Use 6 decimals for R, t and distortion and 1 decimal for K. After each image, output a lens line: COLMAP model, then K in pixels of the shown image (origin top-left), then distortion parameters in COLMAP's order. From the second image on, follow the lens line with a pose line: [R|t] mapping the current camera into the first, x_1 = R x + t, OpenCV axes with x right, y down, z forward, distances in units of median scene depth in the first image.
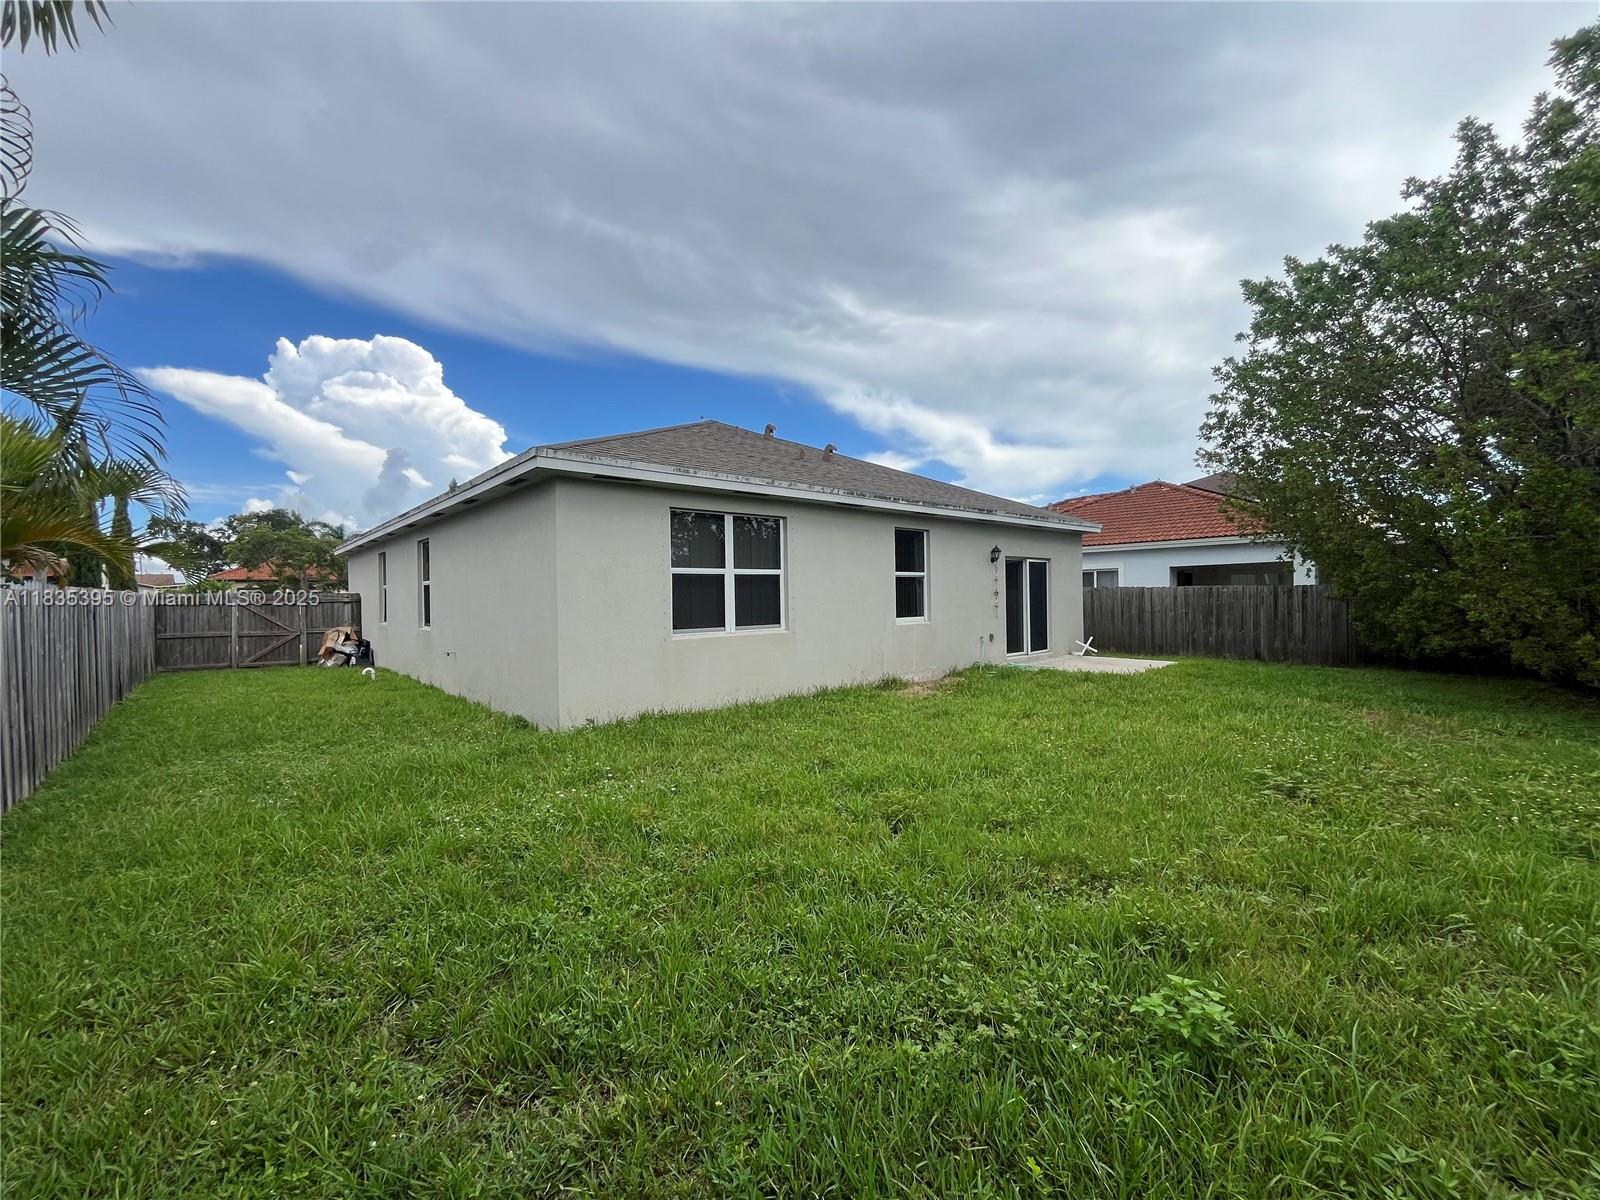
lens RADIAL K [[654.2, 0, 803.9], [0, 654.2, 602.8], [0, 0, 1]] dist [-0.008004, 0.000604]
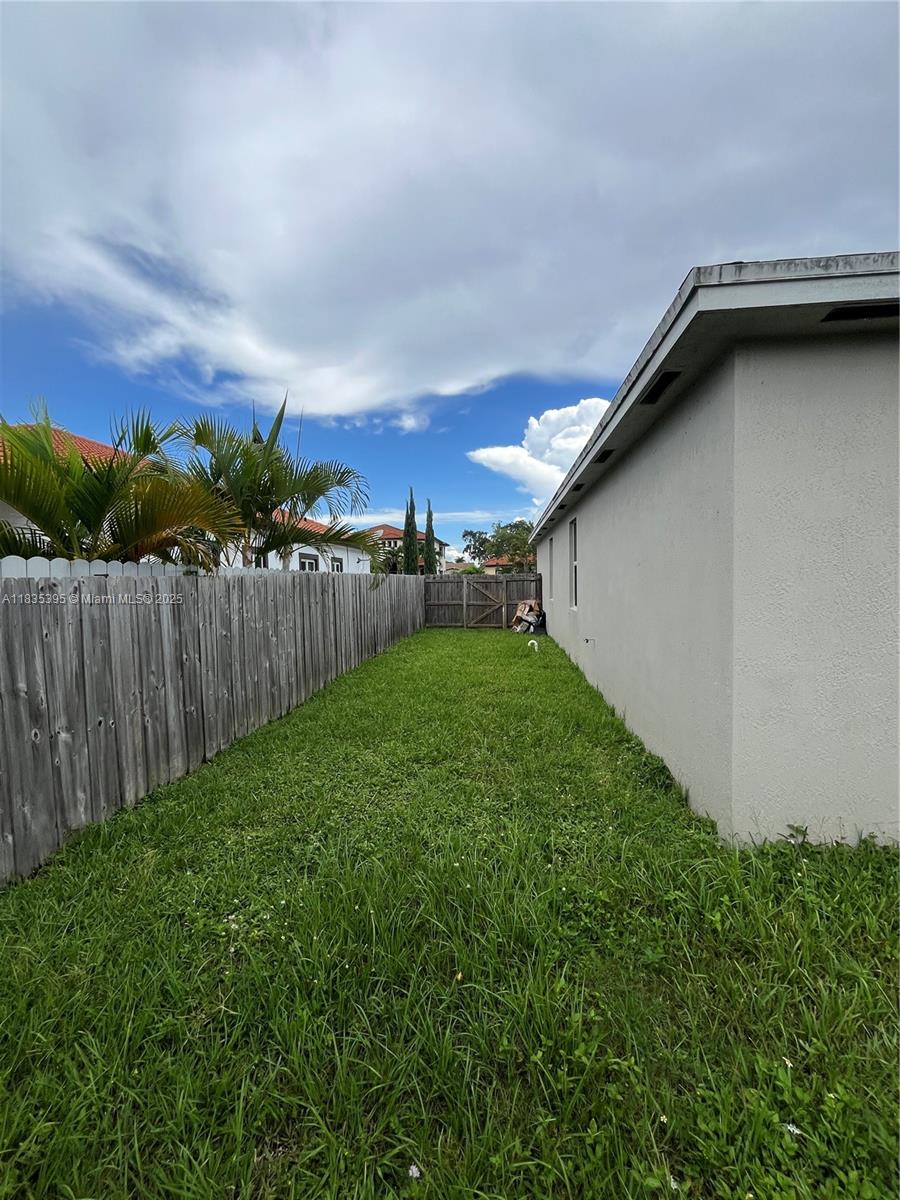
lens RADIAL K [[490.7, 0, 450.9], [0, 490.7, 606.1], [0, 0, 1]] dist [-0.008004, 0.000604]
pose [[0.670255, 0.041274, -0.740982, -0.052114], [0.000152, 0.998445, 0.055753, -0.002060], [0.742130, -0.037482, 0.669207, 0.123804]]
